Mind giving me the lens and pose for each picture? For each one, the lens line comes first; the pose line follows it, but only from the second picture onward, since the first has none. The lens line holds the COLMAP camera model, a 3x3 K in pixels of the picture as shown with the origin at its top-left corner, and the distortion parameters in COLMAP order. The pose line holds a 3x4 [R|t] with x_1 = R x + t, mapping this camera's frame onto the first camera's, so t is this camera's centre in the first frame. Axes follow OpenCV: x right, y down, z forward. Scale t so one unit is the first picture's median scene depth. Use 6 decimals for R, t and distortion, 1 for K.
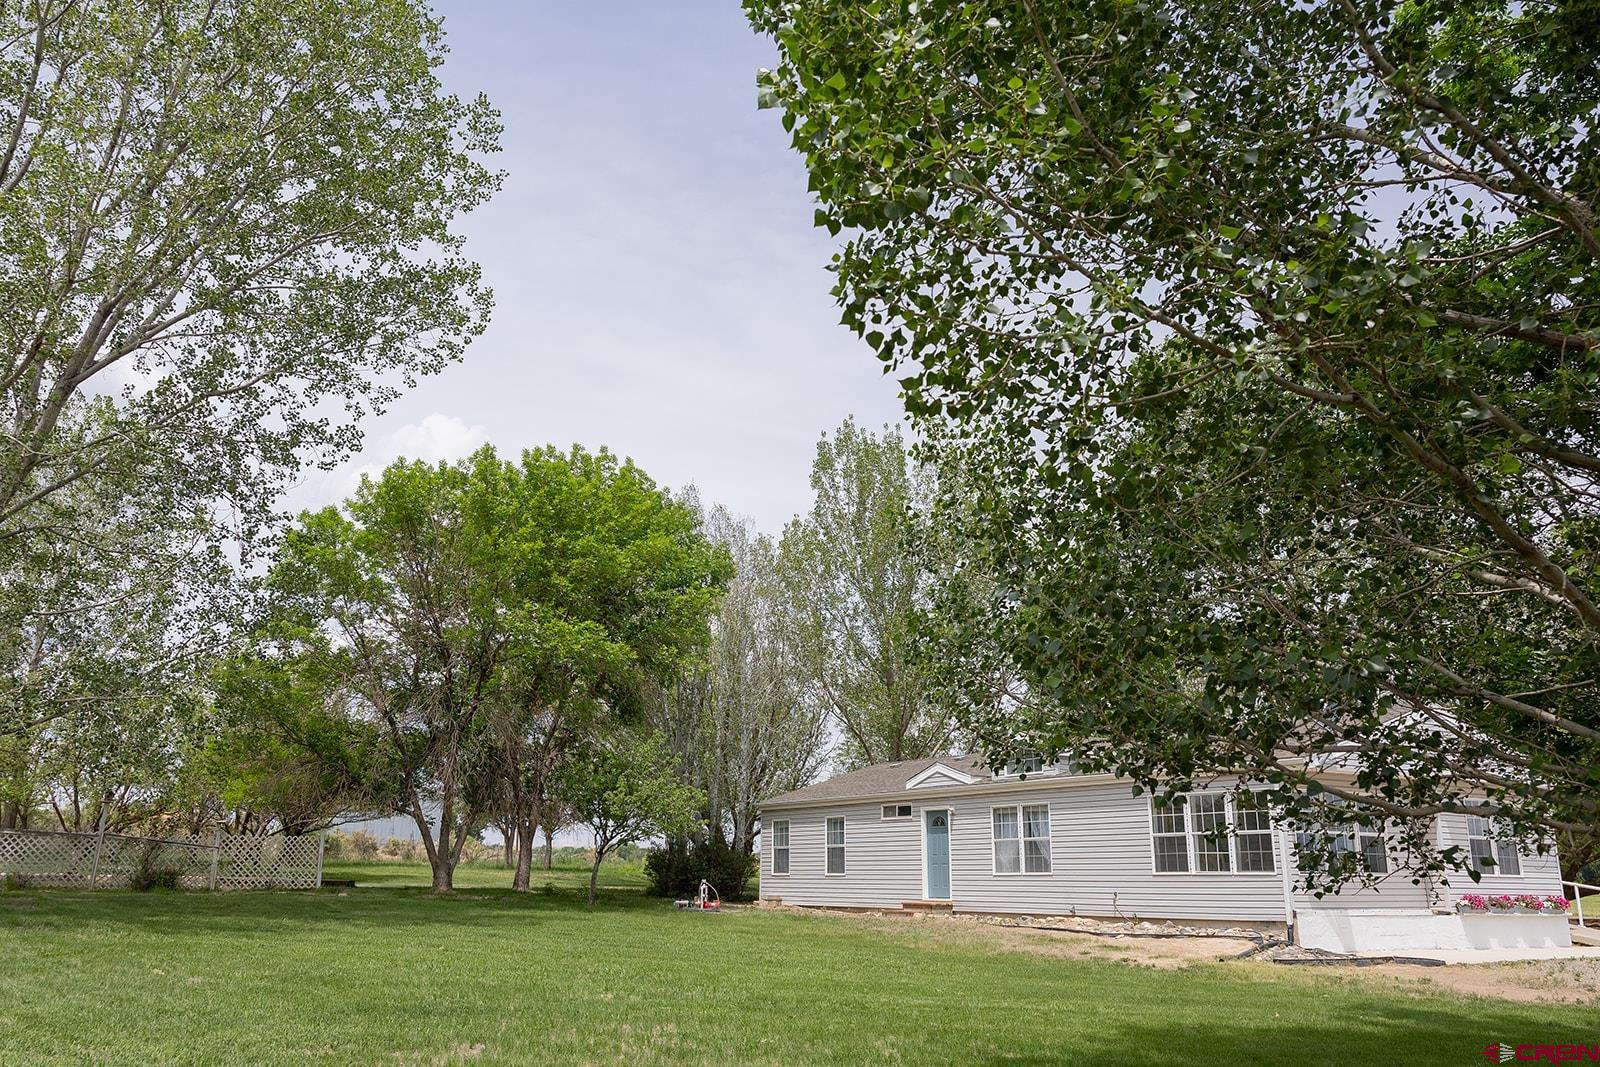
lens RADIAL K [[1327.0, 0, 805.9], [0, 1327.0, 536.6], [0, 0, 1]] dist [-0.007377, 0.080498]
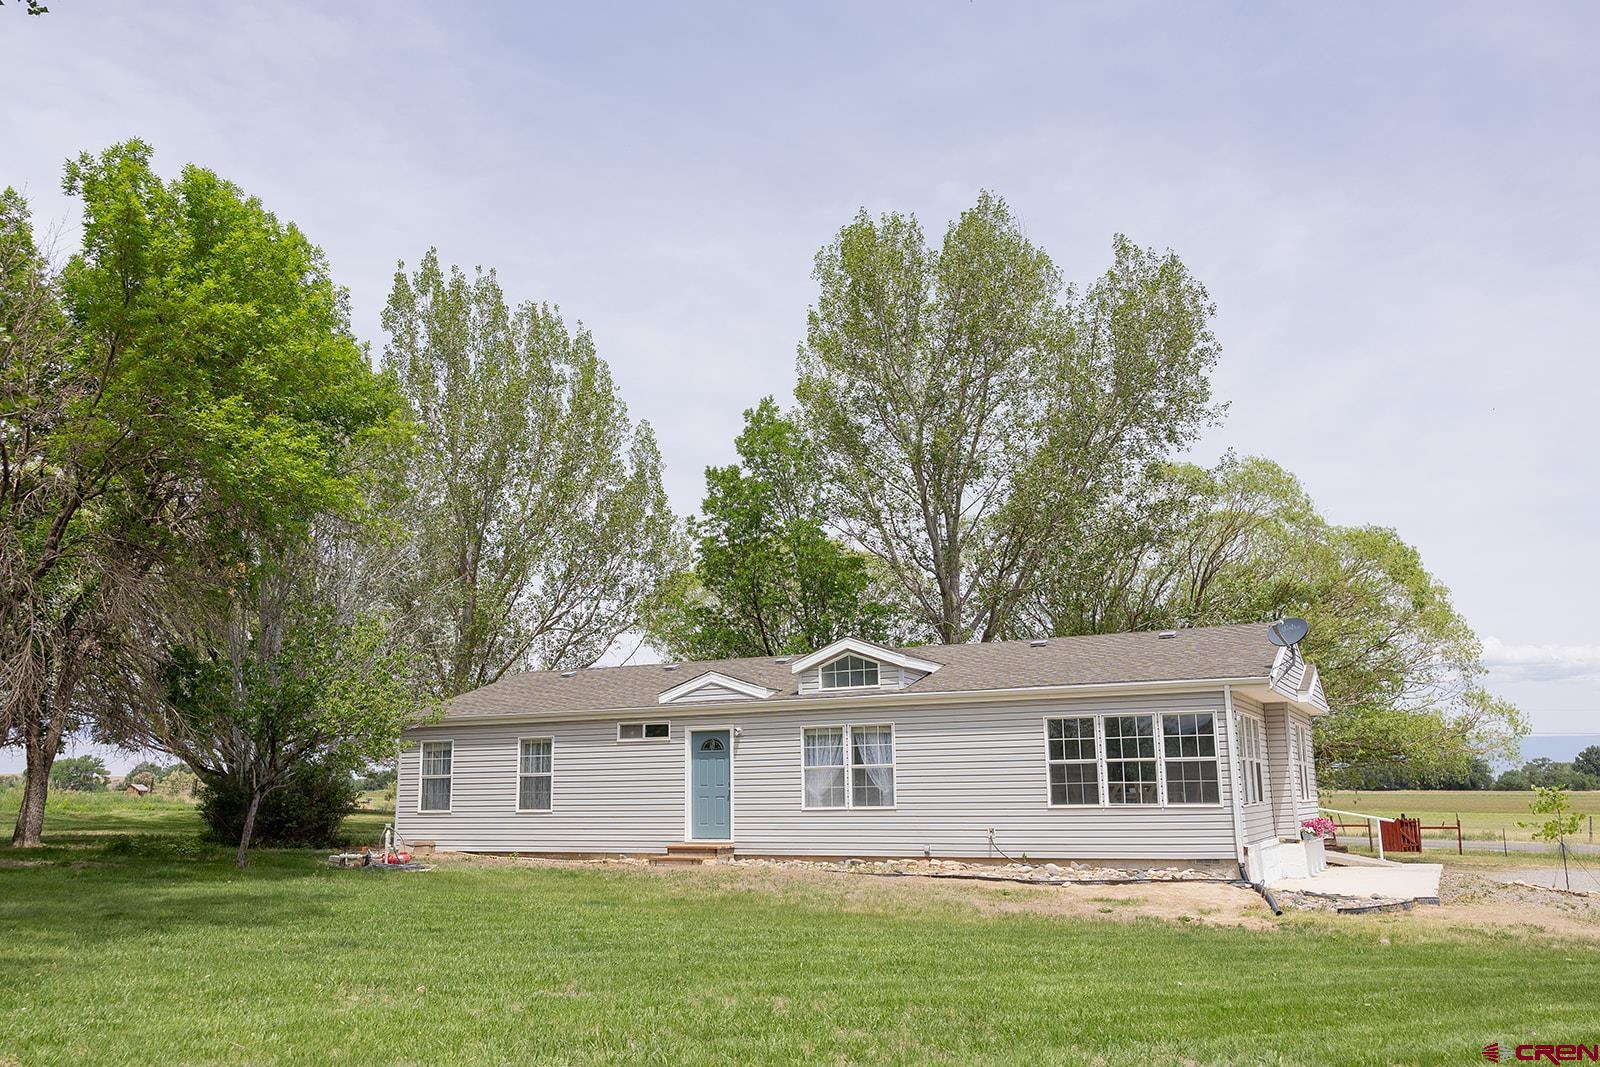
lens RADIAL K [[1327.0, 0, 805.9], [0, 1327.0, 536.6], [0, 0, 1]] dist [-0.007377, 0.080498]
pose [[0.874281, 0.079651, 0.478841, -0.251829], [-0.107211, 0.993770, 0.030444, 0.062061], [-0.473433, -0.077954, 0.877374, 0.291919]]
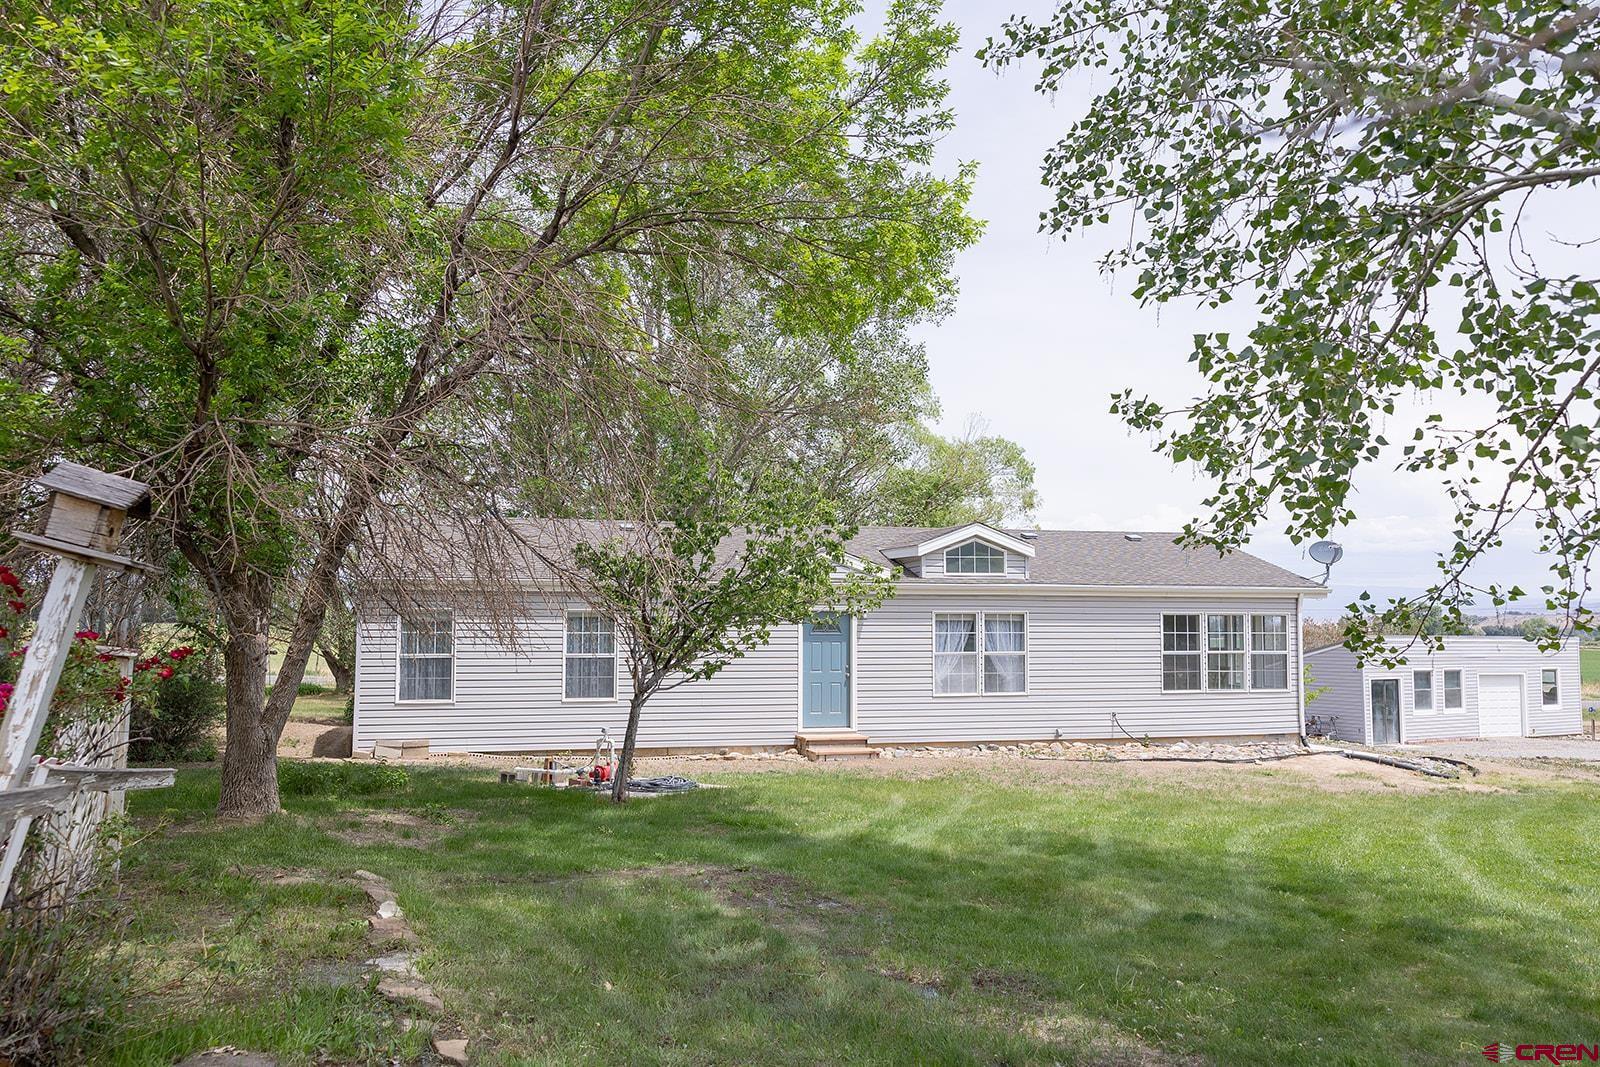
lens RADIAL K [[1327.0, 0, 805.9], [0, 1327.0, 536.6], [0, 0, 1]] dist [-0.007377, 0.080498]
pose [[0.312645, 0.098142, 0.944786, -0.619478], [-0.227638, 0.973404, -0.025786, 0.194978], [-0.922190, -0.207007, 0.326671, 0.810725]]
